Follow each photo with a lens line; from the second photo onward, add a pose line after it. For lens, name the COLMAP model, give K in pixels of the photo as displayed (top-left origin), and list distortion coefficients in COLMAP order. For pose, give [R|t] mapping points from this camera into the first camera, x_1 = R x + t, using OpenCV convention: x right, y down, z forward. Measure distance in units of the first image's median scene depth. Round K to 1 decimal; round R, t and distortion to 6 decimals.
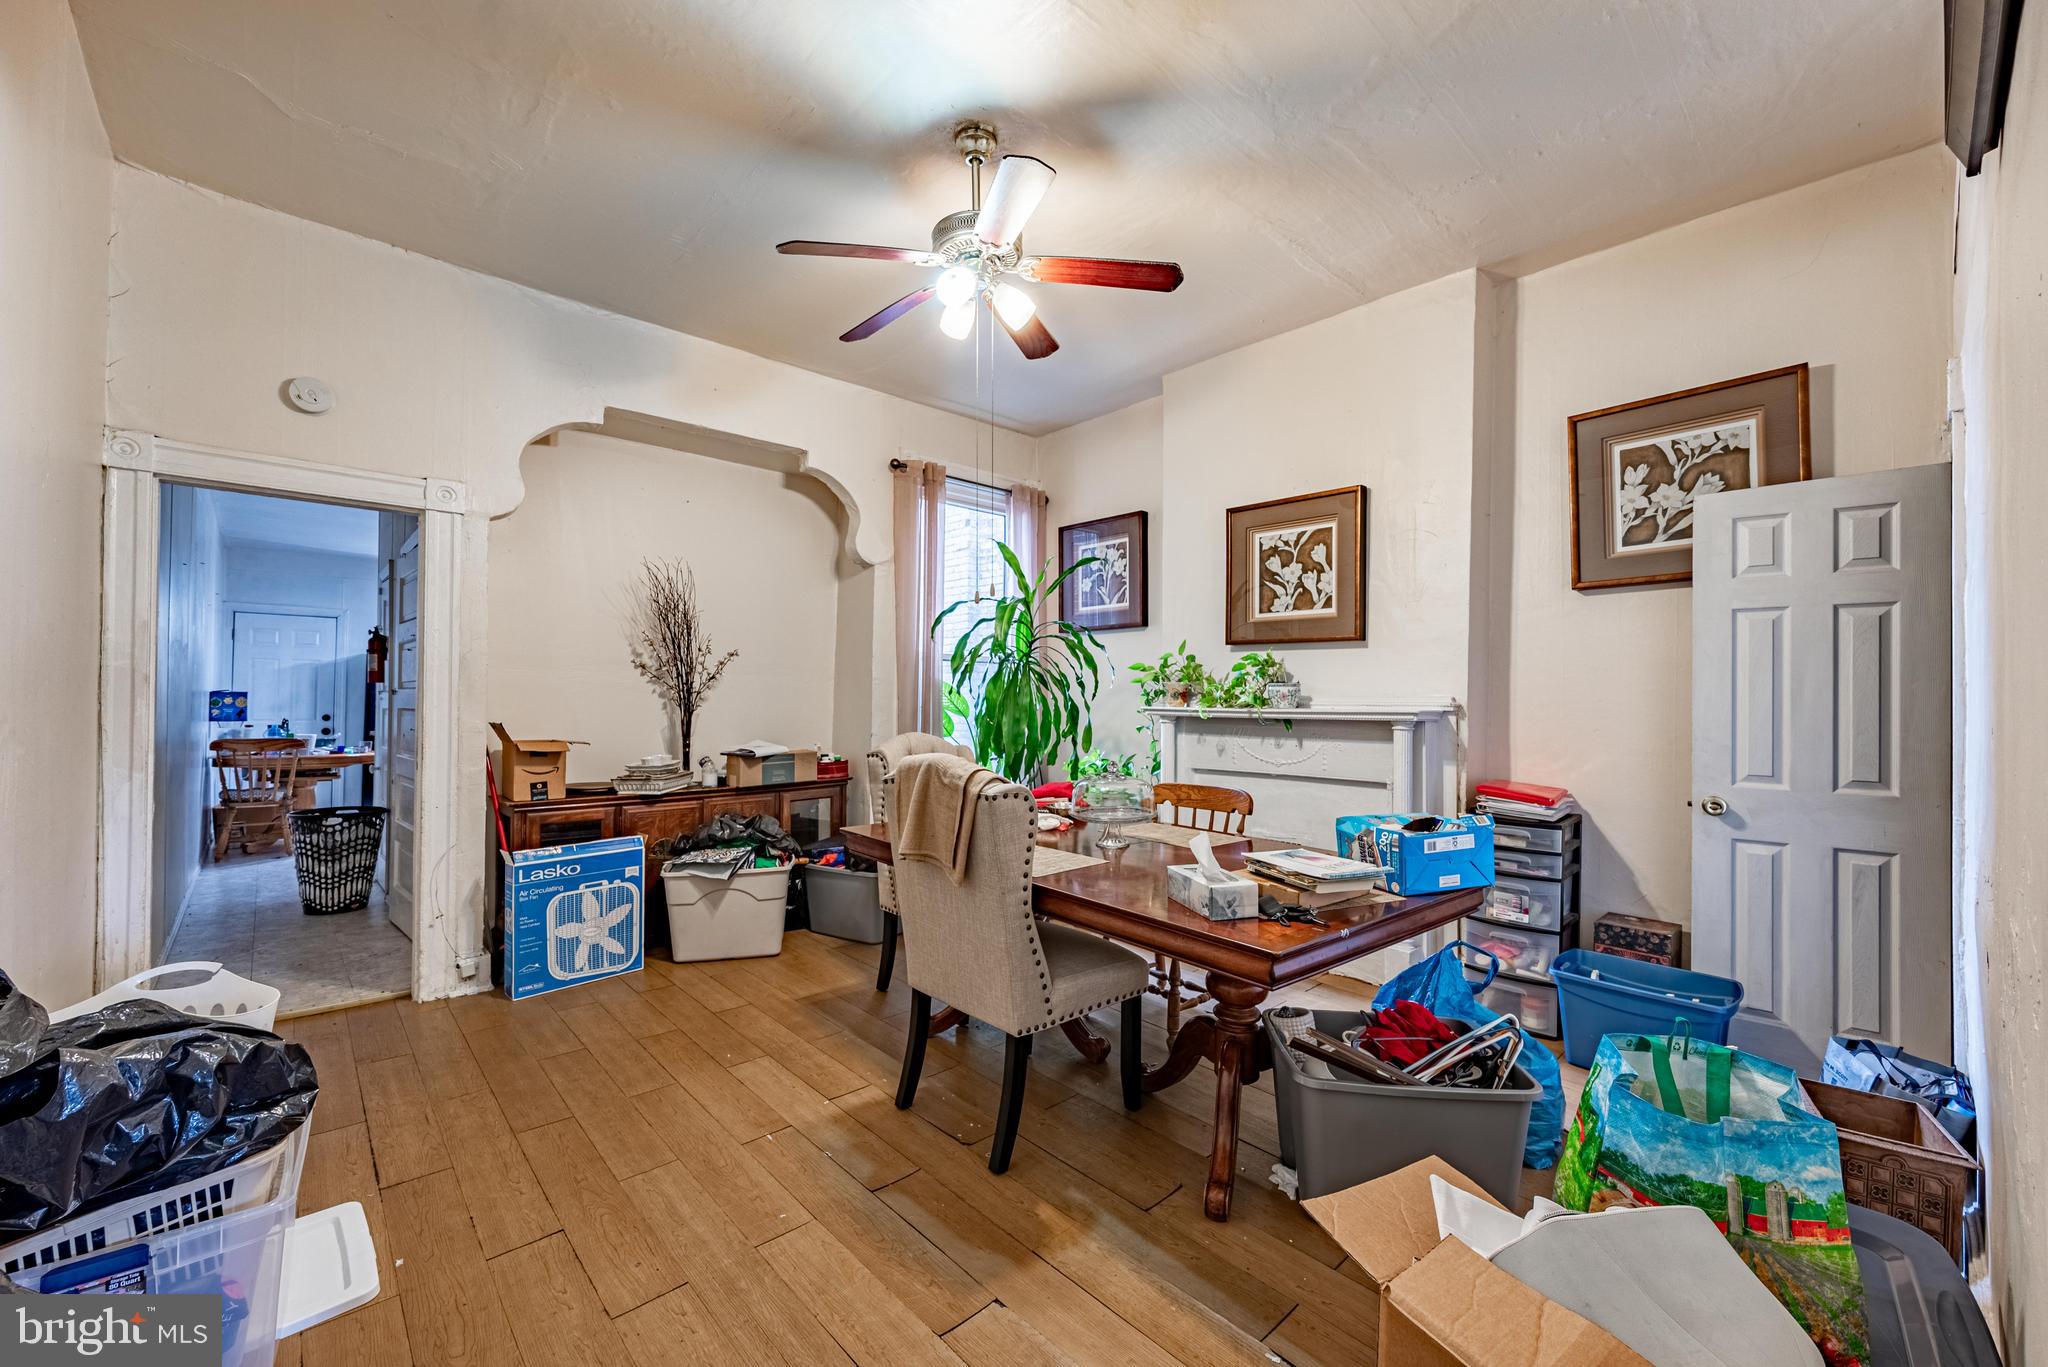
lens RADIAL K [[800.7, 0, 1023.7], [0, 800.7, 691.6], [0, 0, 1]] dist [0.003852, 0.000371]
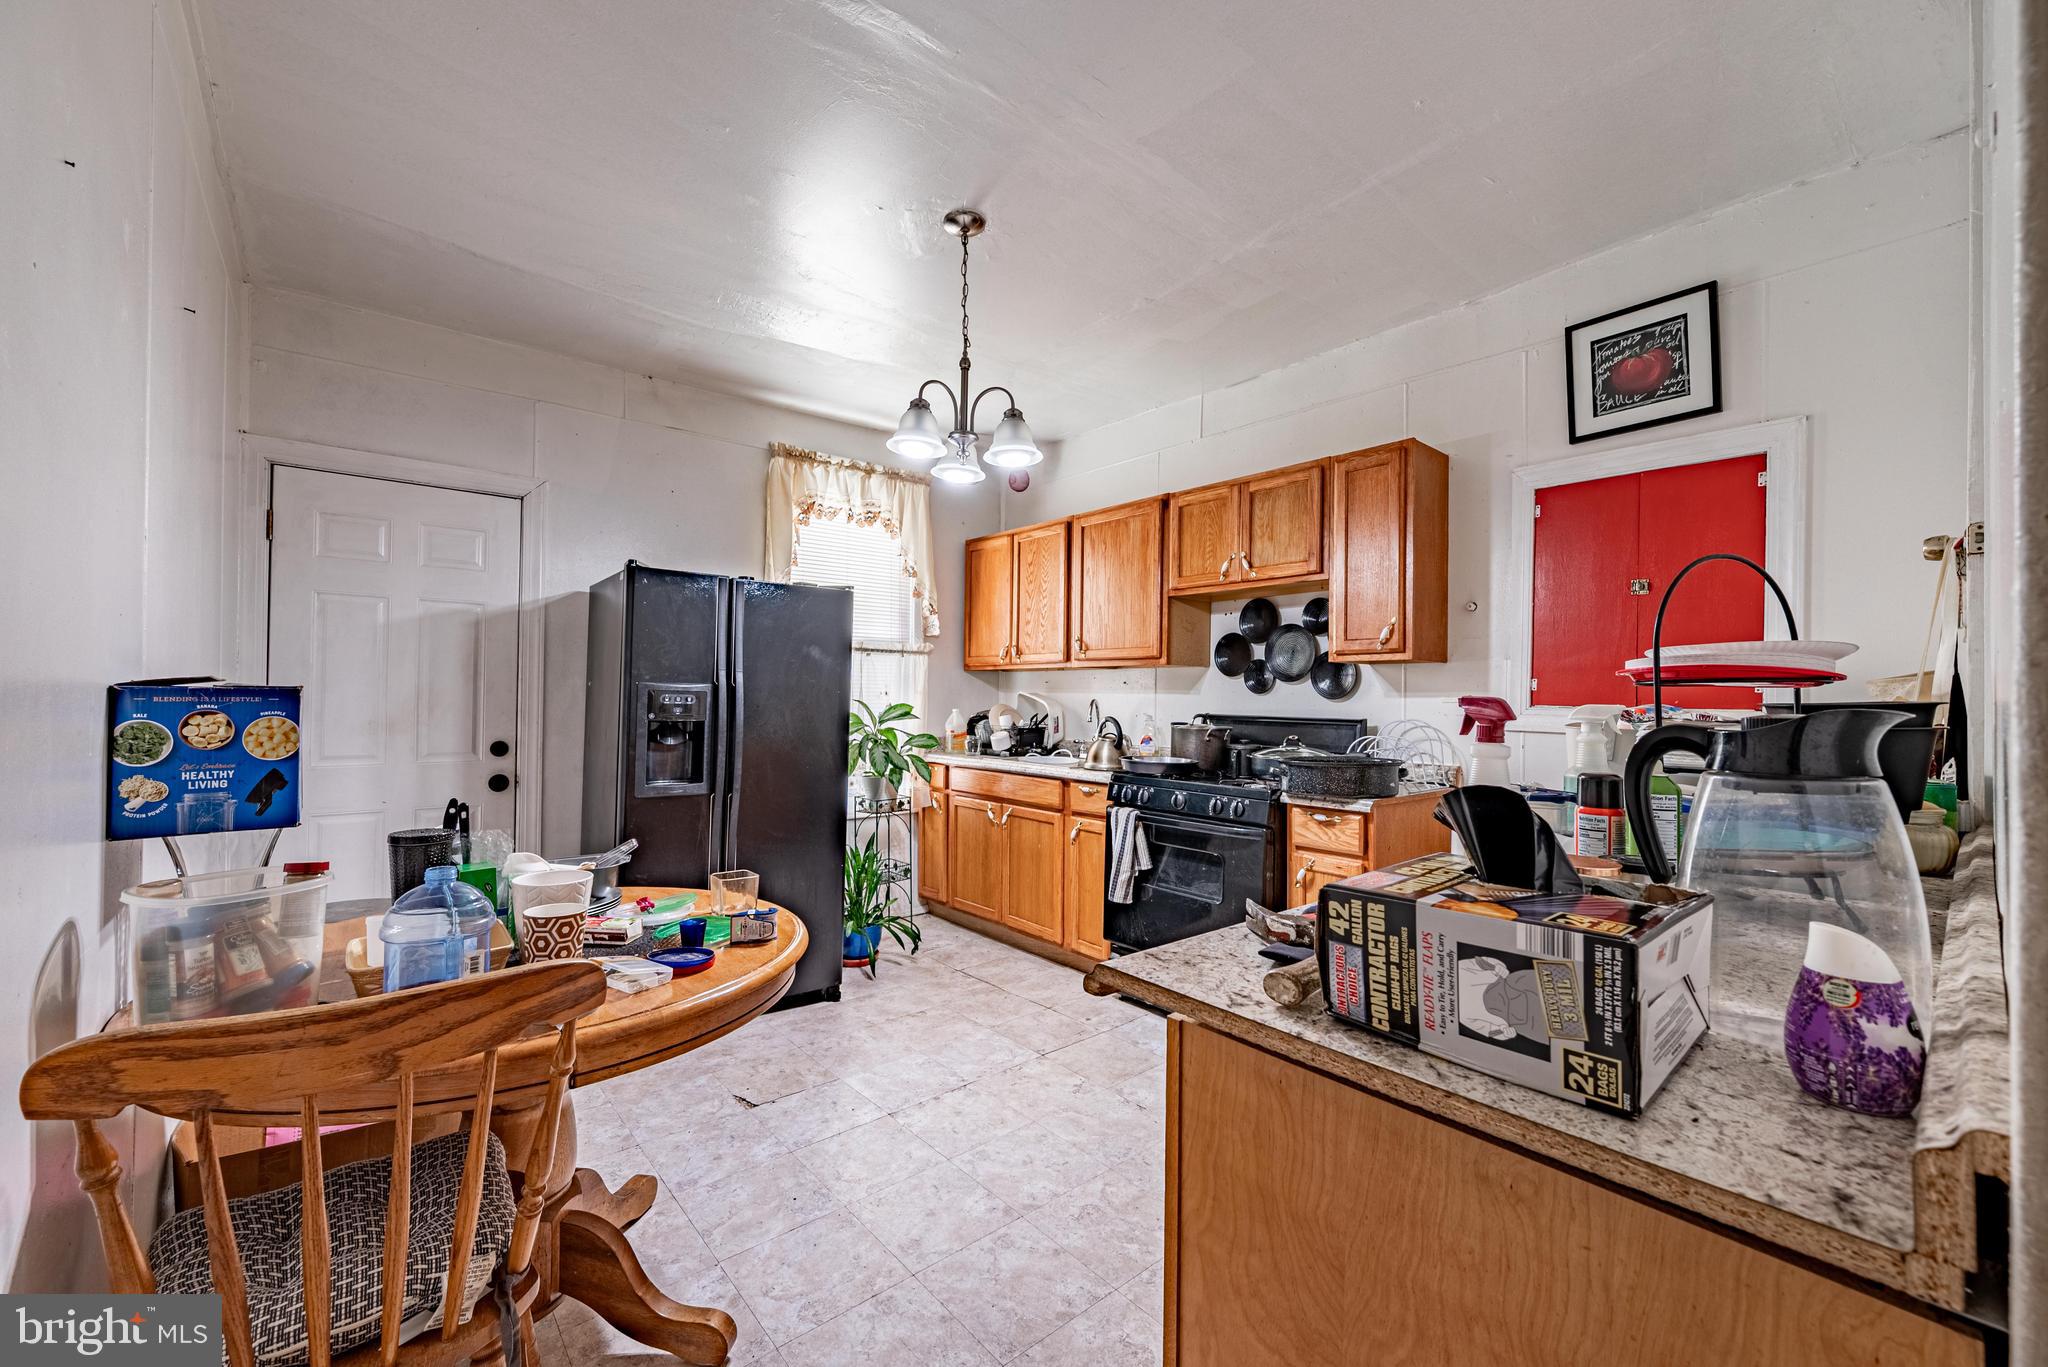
lens RADIAL K [[800.7, 0, 1023.2], [0, 800.7, 682.1], [0, 0, 1]] dist [0.003852, 0.000371]
pose [[0.998964, -0.005084, -0.045226, -0.622825], [0.005241, 0.999981, 0.003348, -0.000408], [0.045208, -0.003582, 0.998971, 0.648558]]
